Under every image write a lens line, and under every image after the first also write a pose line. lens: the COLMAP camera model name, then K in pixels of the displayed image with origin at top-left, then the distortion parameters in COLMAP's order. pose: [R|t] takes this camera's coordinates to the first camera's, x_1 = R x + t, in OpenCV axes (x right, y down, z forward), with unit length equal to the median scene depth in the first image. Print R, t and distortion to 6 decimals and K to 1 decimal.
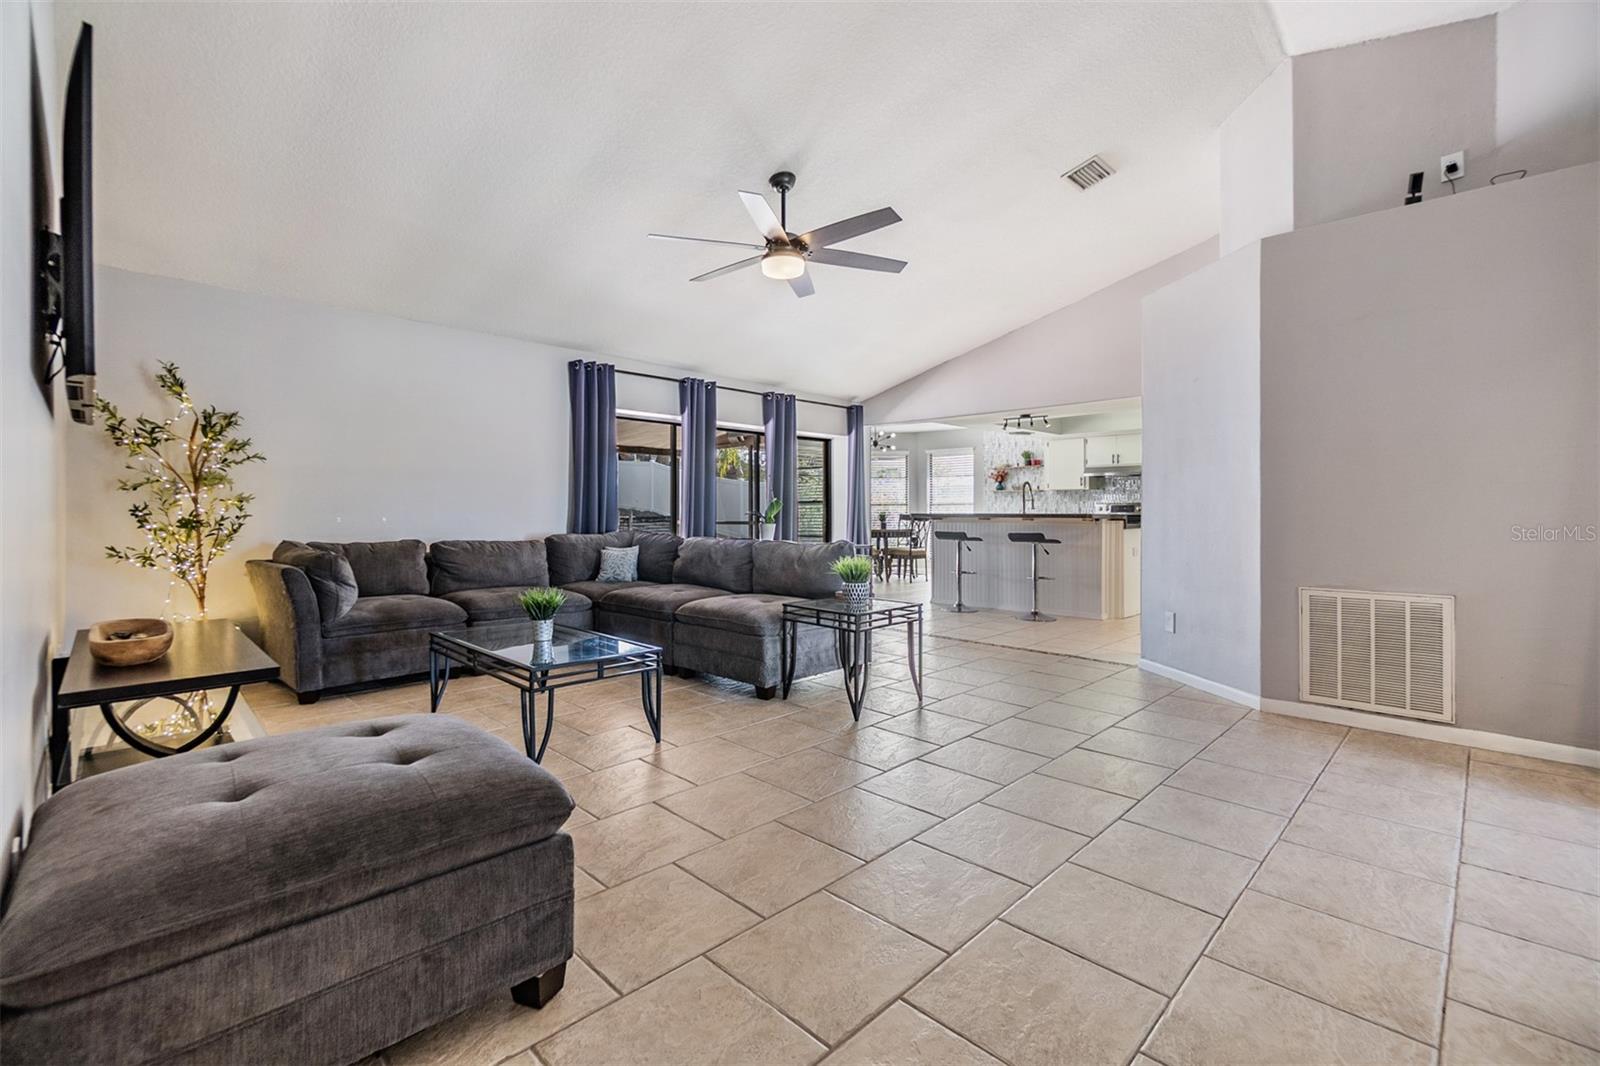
lens RADIAL K [[702.2, 0, 795.6], [0, 702.2, 514.6], [0, 0, 1]] dist [-0.004511, 0.001051]
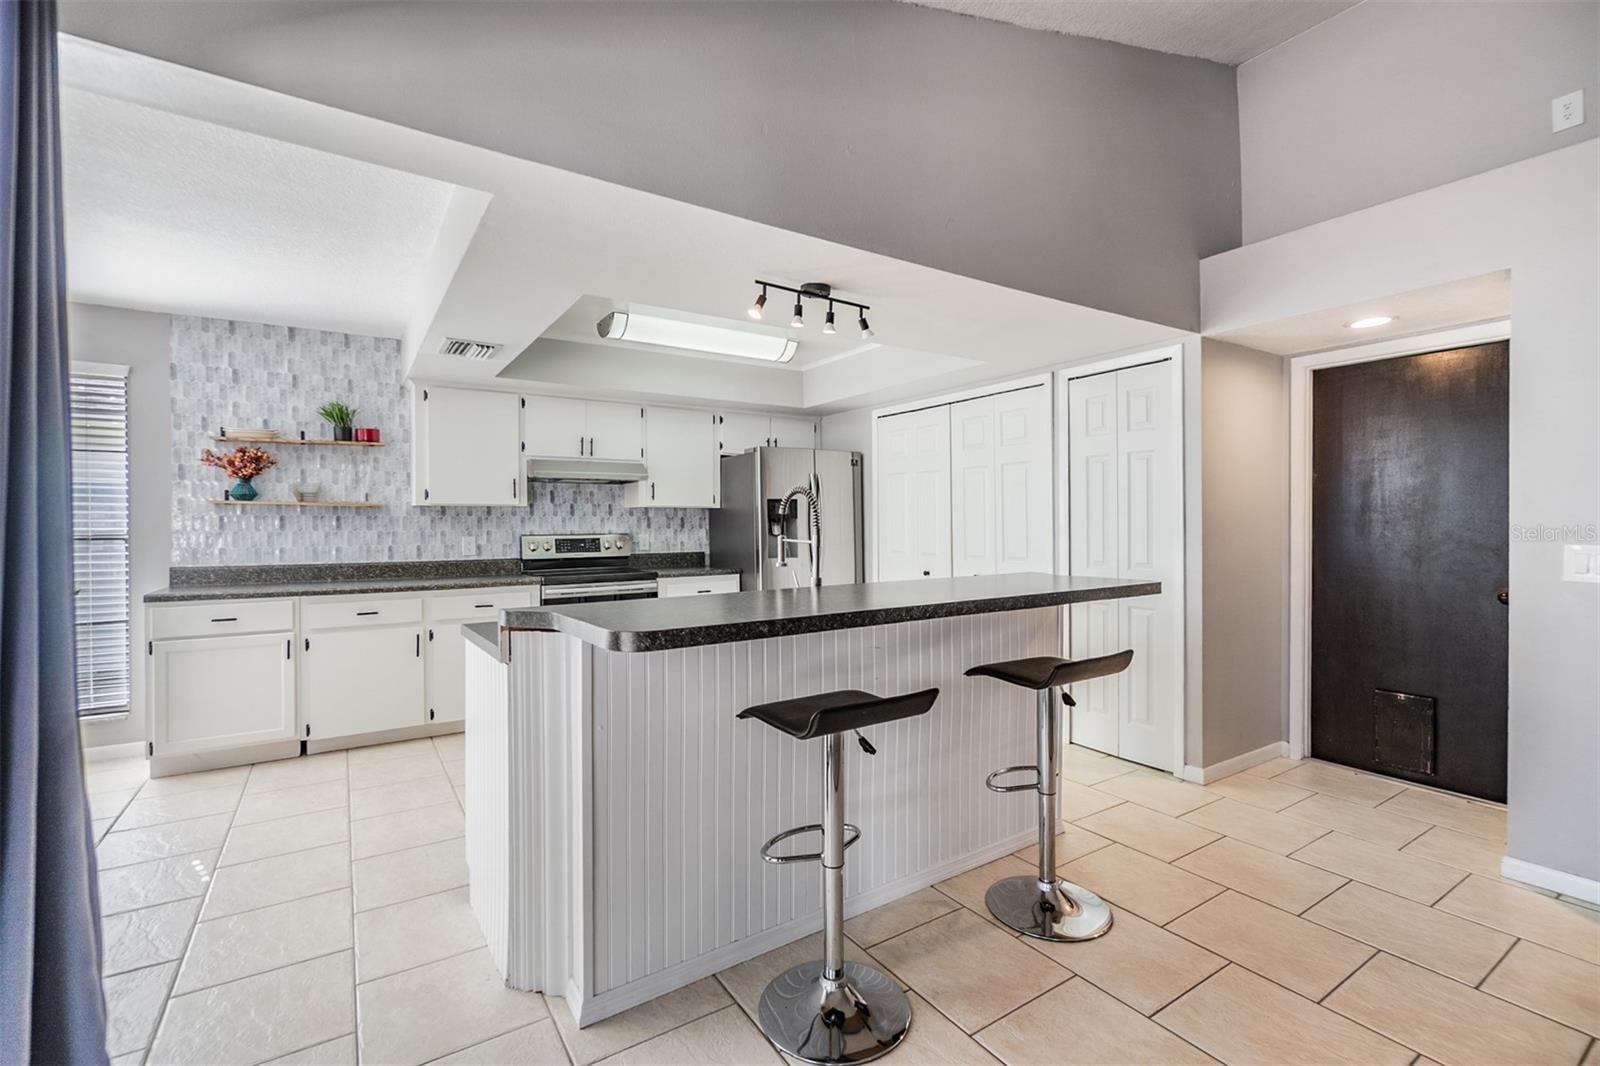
lens RADIAL K [[702.2, 0, 801.8], [0, 702.2, 530.3], [0, 0, 1]] dist [-0.004511, 0.001051]
pose [[0.218168, -0.011096, 0.975848, 0.000285], [0.008641, 0.999918, 0.009438, -0.026464], [-0.975873, 0.006374, 0.218246, 0.835835]]
